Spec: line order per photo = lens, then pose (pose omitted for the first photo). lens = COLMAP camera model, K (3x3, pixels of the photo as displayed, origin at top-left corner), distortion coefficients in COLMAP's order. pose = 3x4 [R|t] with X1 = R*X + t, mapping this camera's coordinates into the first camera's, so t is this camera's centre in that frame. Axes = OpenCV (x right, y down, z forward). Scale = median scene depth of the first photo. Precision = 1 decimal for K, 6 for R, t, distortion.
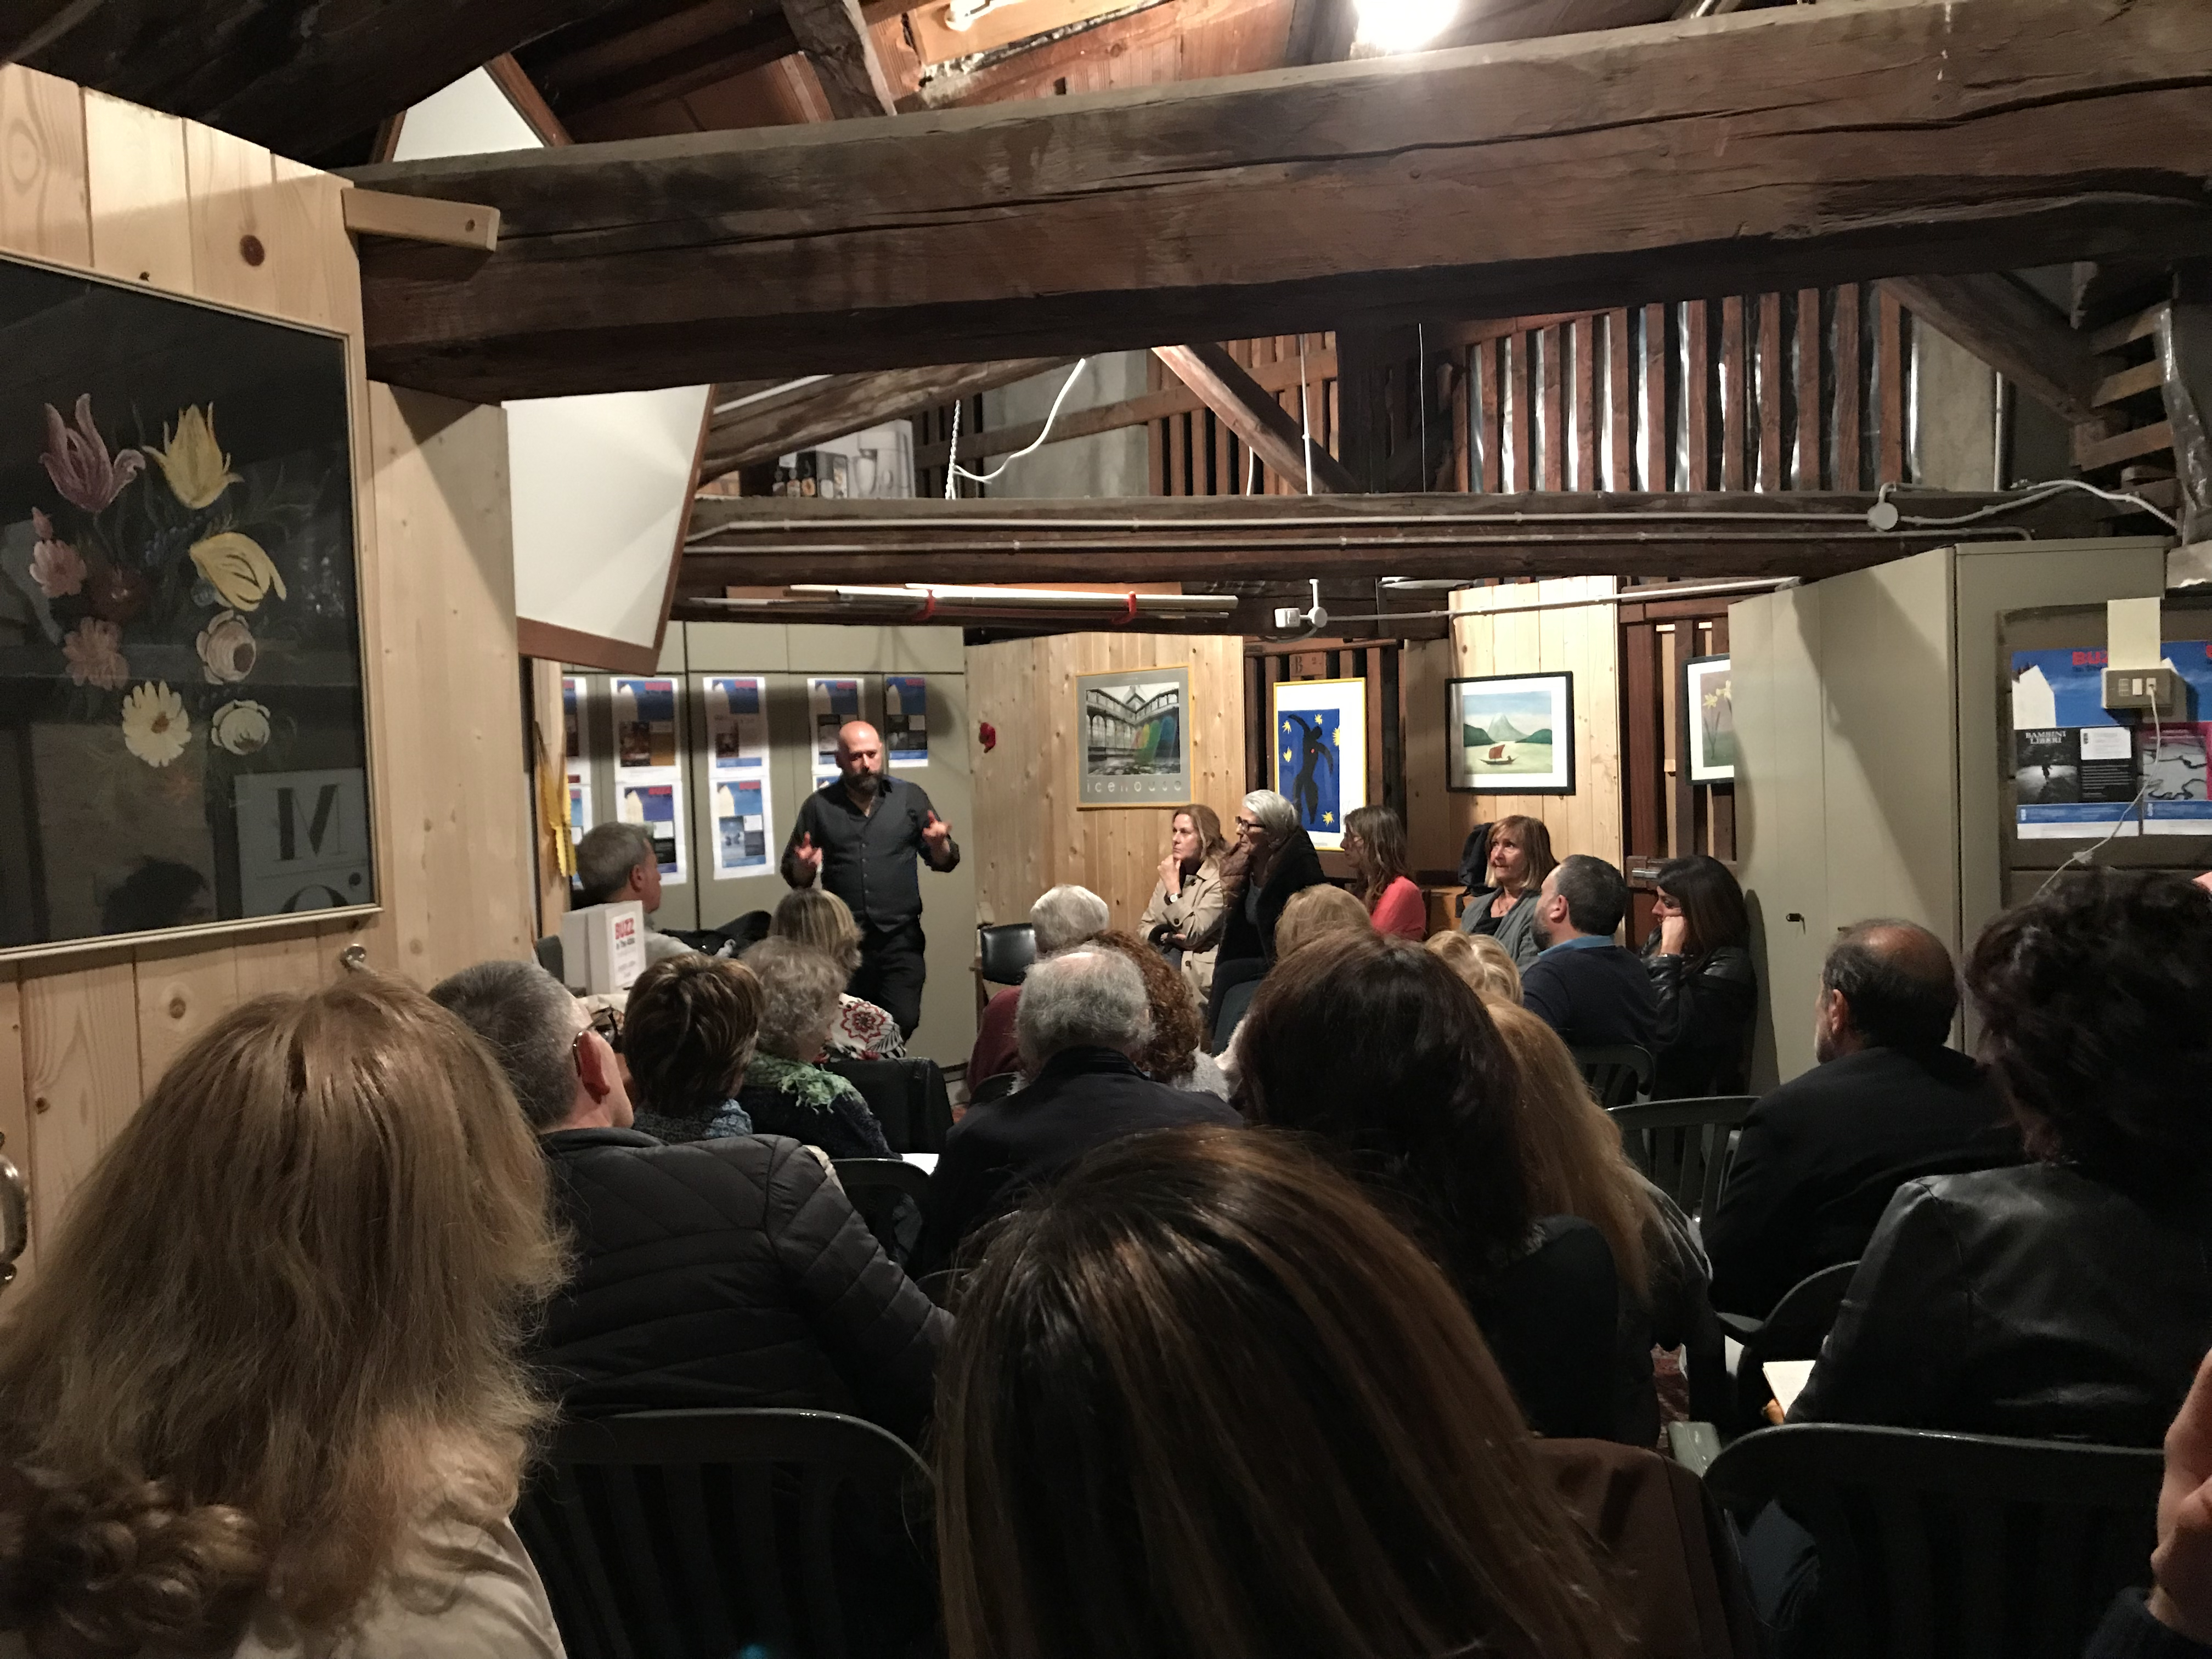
lens RADIAL K [[1834.2, 0, 1119.6], [0, 1834.2, 814.7], [0, 0, 1]] dist [0.042769, -0.059588]
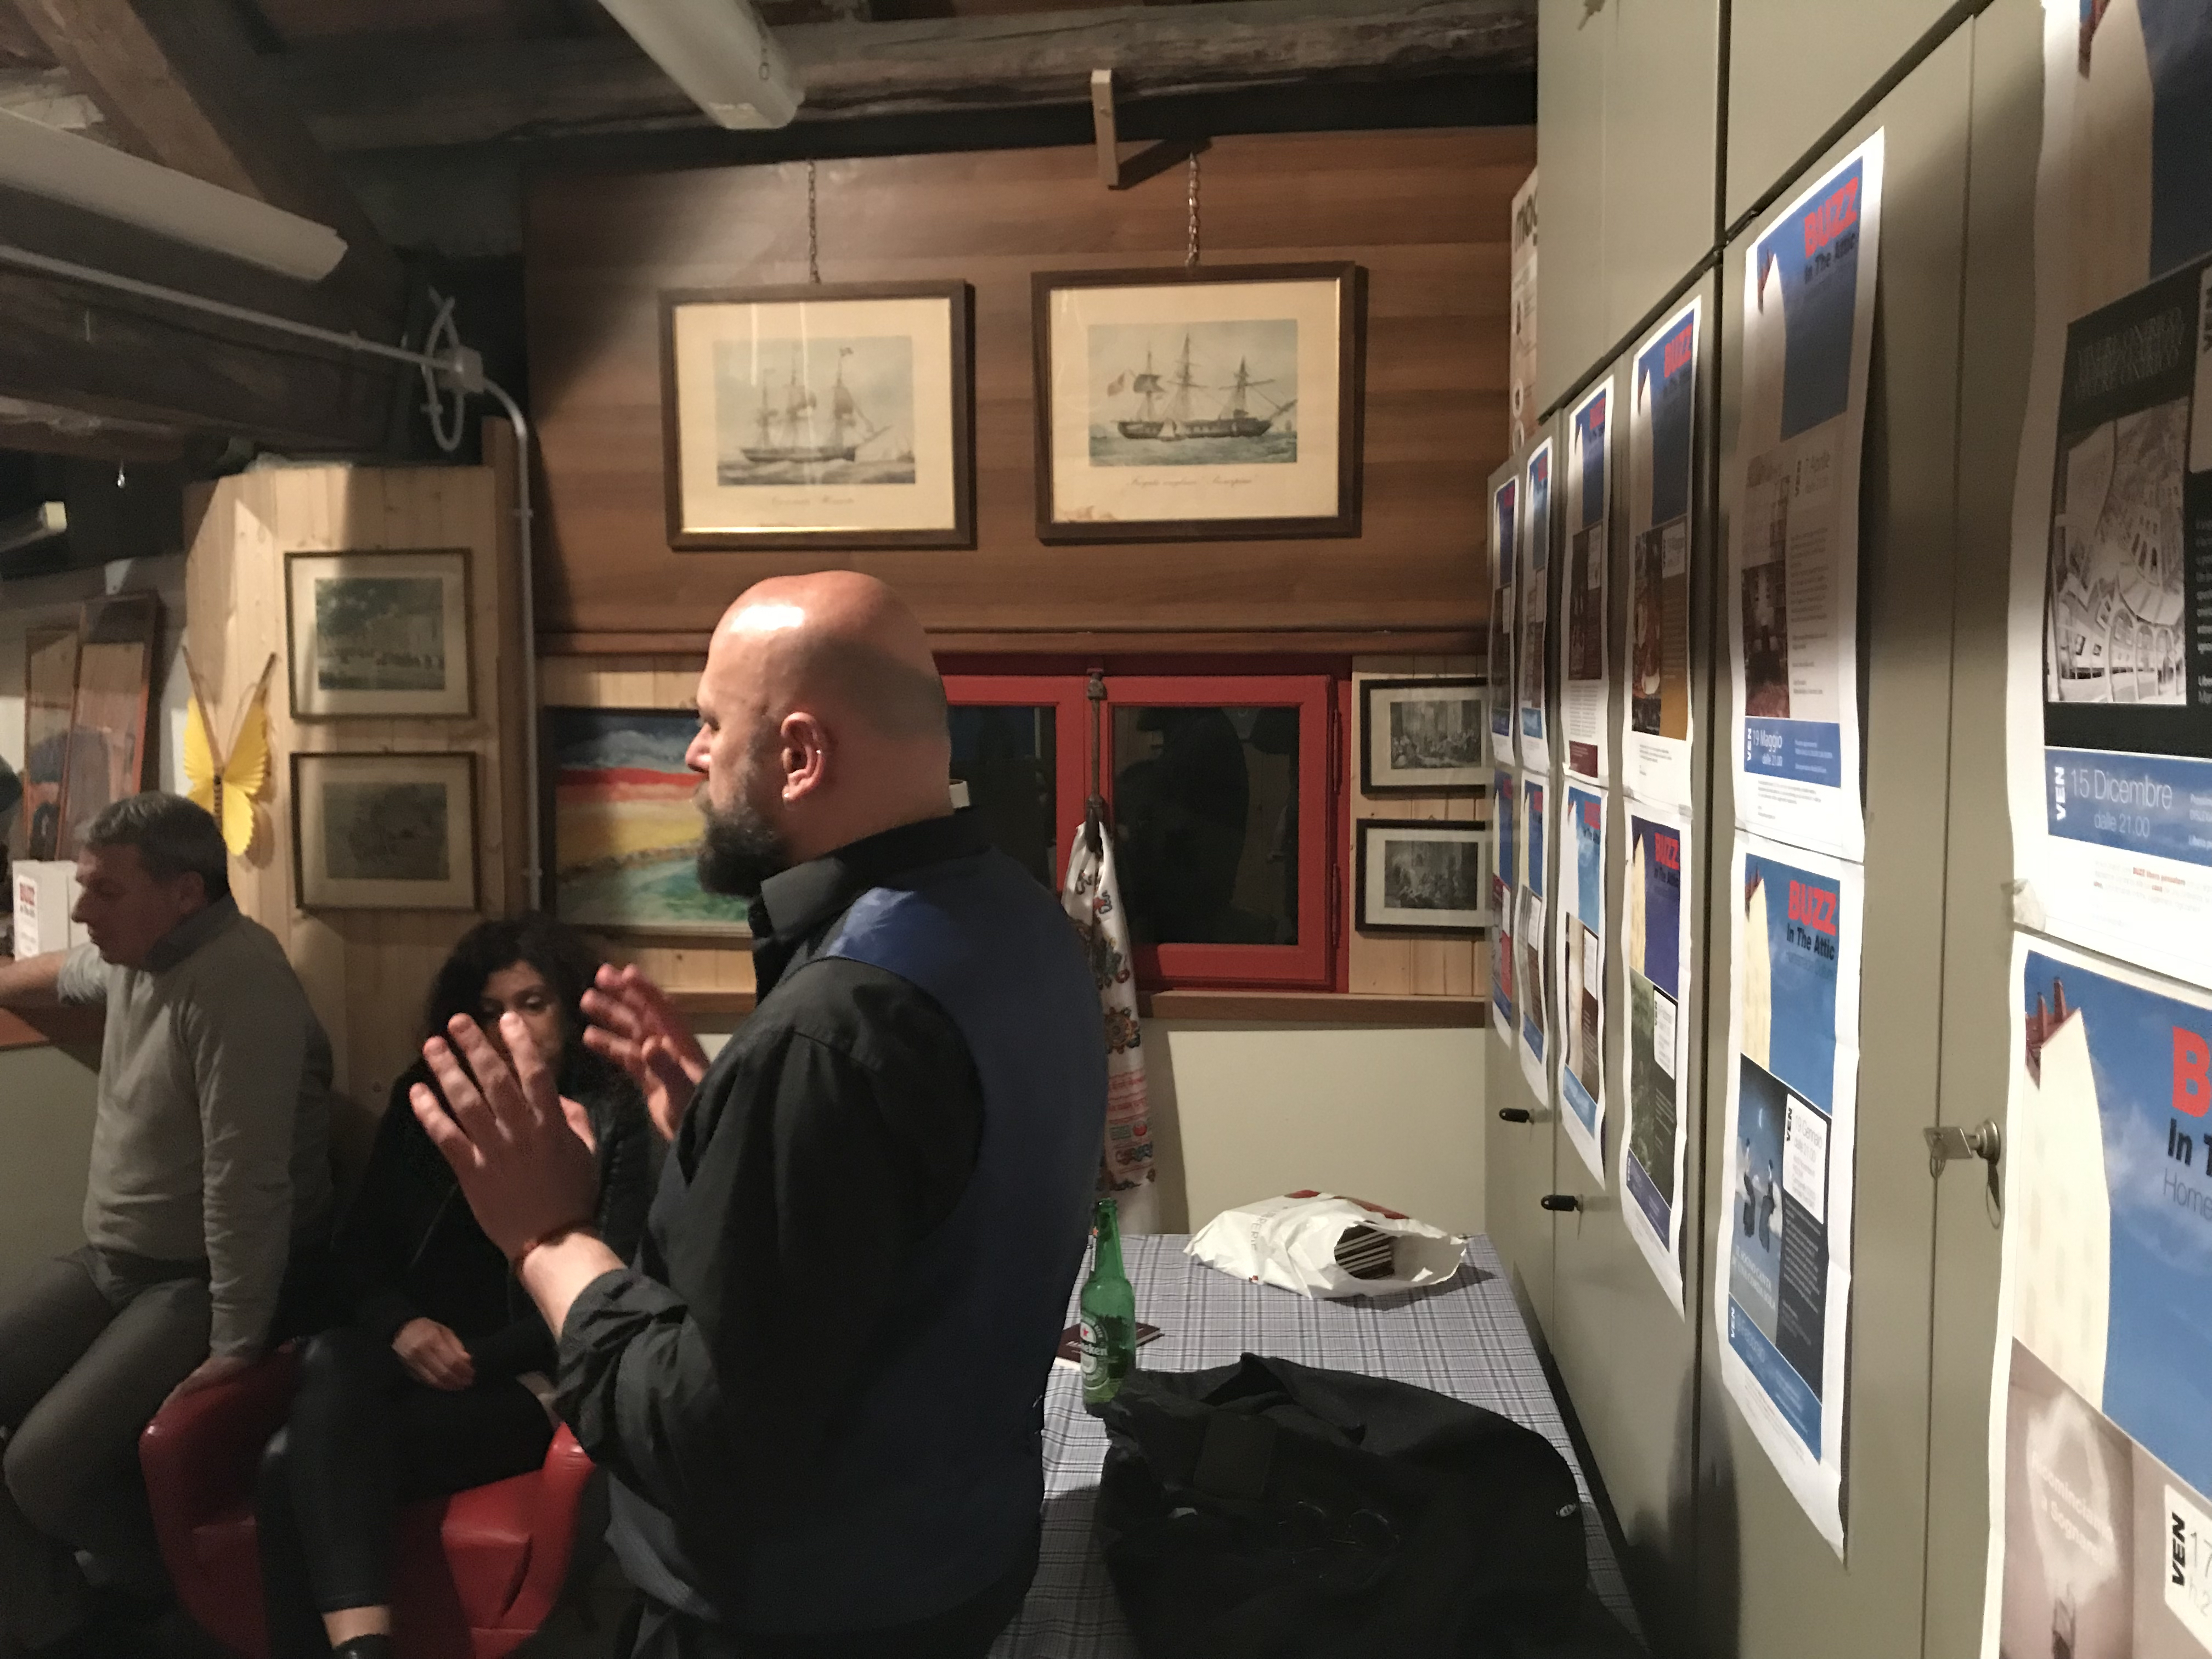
lens RADIAL K [[1834.2, 0, 1091.4], [0, 1834.2, 817.0], [0, 0, 1]] dist [0.042769, -0.059588]
pose [[-0.766442, 0.086281, -0.636493, -0.061982], [0.007660, 0.992094, 0.125262, -0.047403], [0.642268, 0.091130, -0.761043, 1.190835]]
